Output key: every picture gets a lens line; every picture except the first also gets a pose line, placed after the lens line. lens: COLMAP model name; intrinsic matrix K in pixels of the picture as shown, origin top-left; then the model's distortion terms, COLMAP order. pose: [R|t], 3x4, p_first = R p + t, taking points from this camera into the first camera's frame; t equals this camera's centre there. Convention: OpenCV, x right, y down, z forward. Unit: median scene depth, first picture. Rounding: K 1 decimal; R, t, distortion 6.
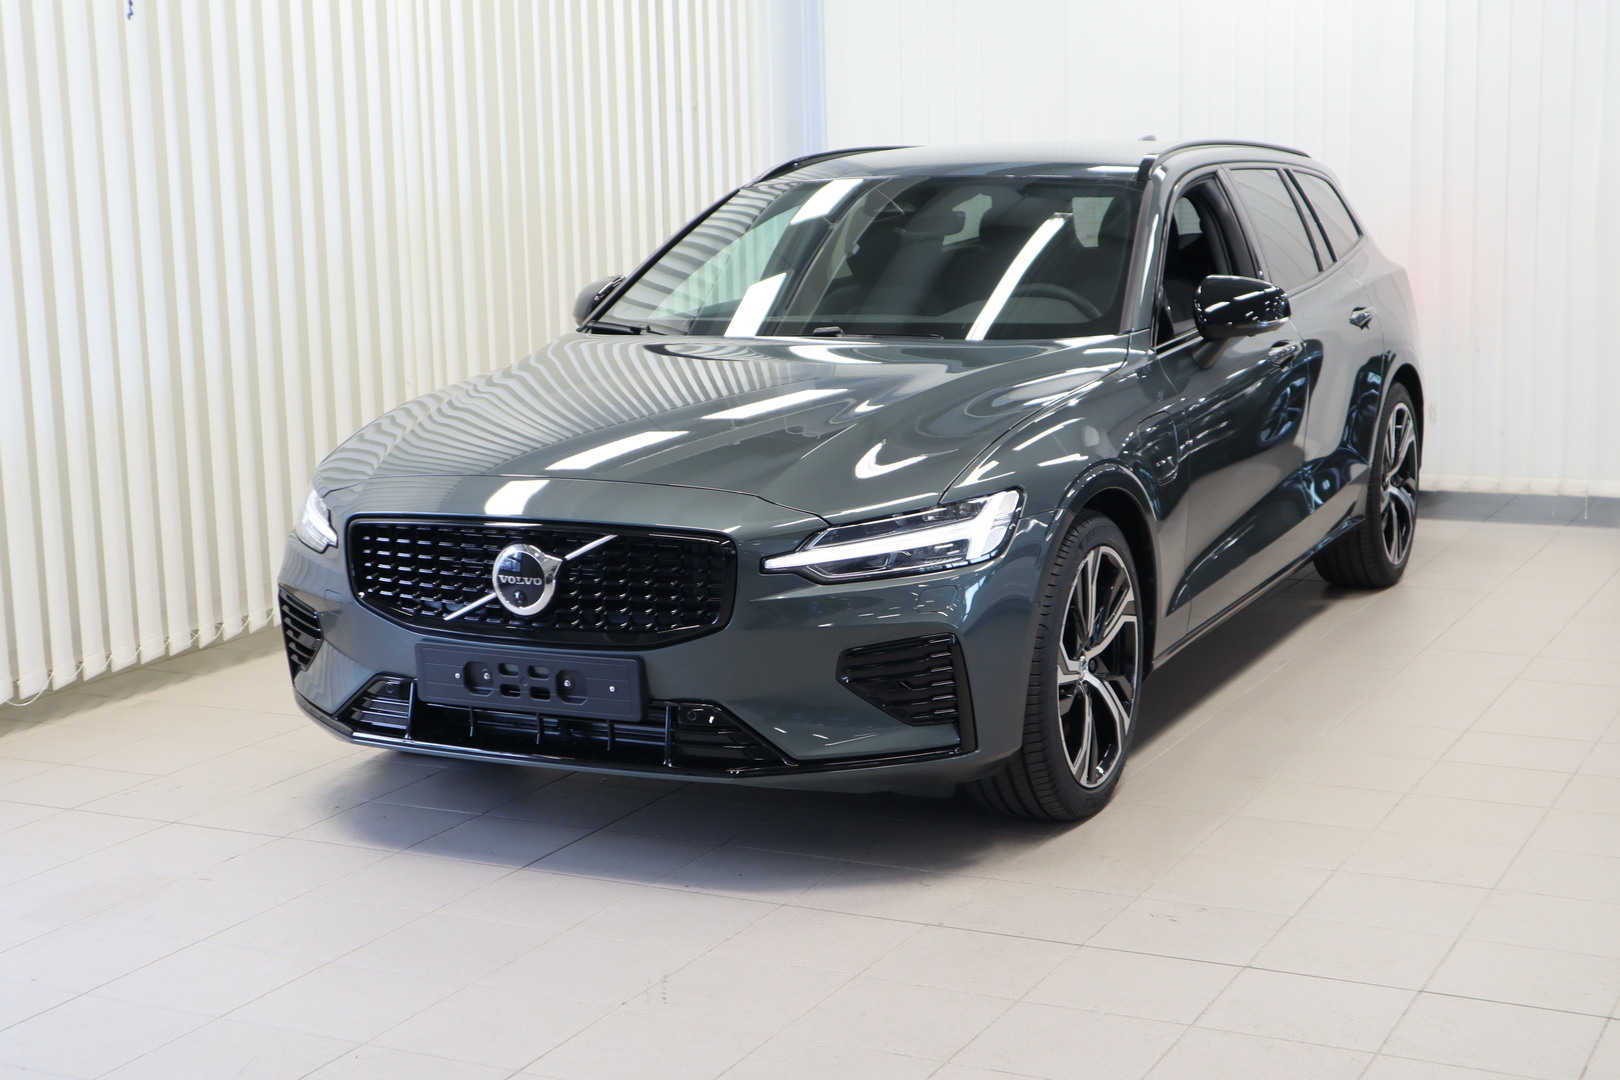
lens RADIAL K [[2514.5, 0, 811.6], [0, 2514.5, 538.4], [0, 0, 1]] dist [0.042280, 0.000000]
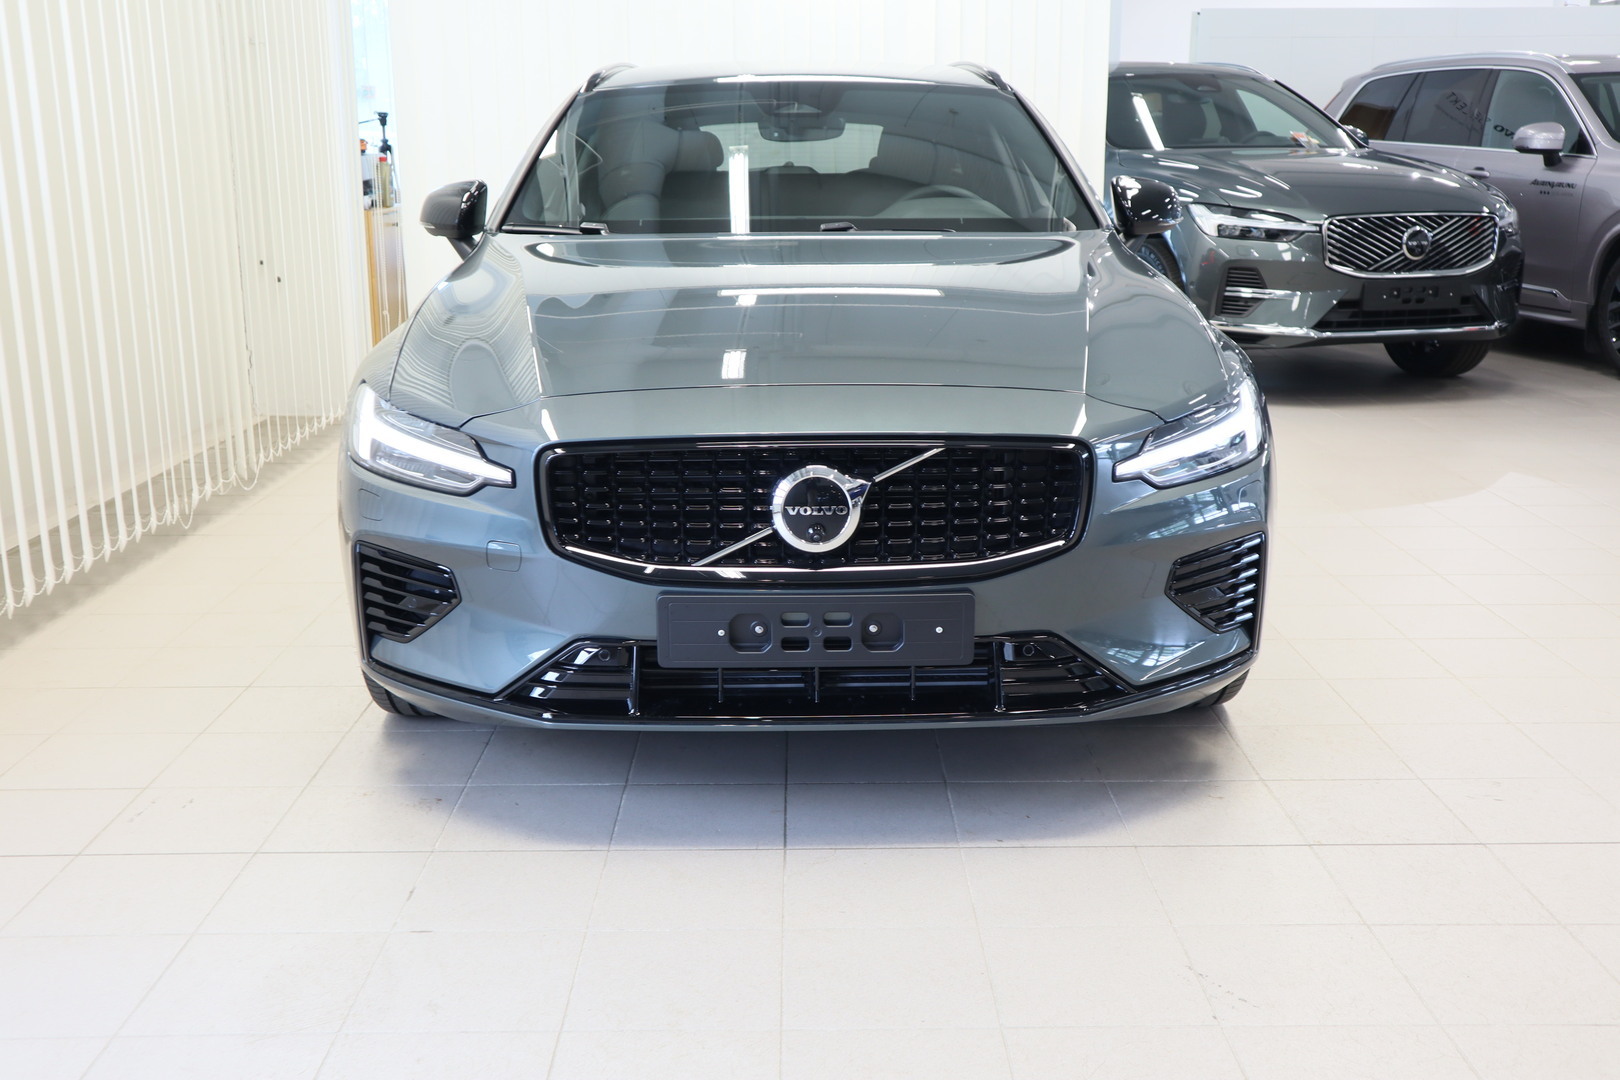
lens RADIAL K [[1710.1, 0, 810.5], [0, 1710.1, 546.1], [0, 0, 1]] dist [-0.017538, 0.000000]
pose [[0.884190, -0.087568, 0.458847, -0.372211], [0.056845, 0.995142, 0.080378, -0.016660], [-0.463657, -0.044987, 0.884872, 0.501601]]
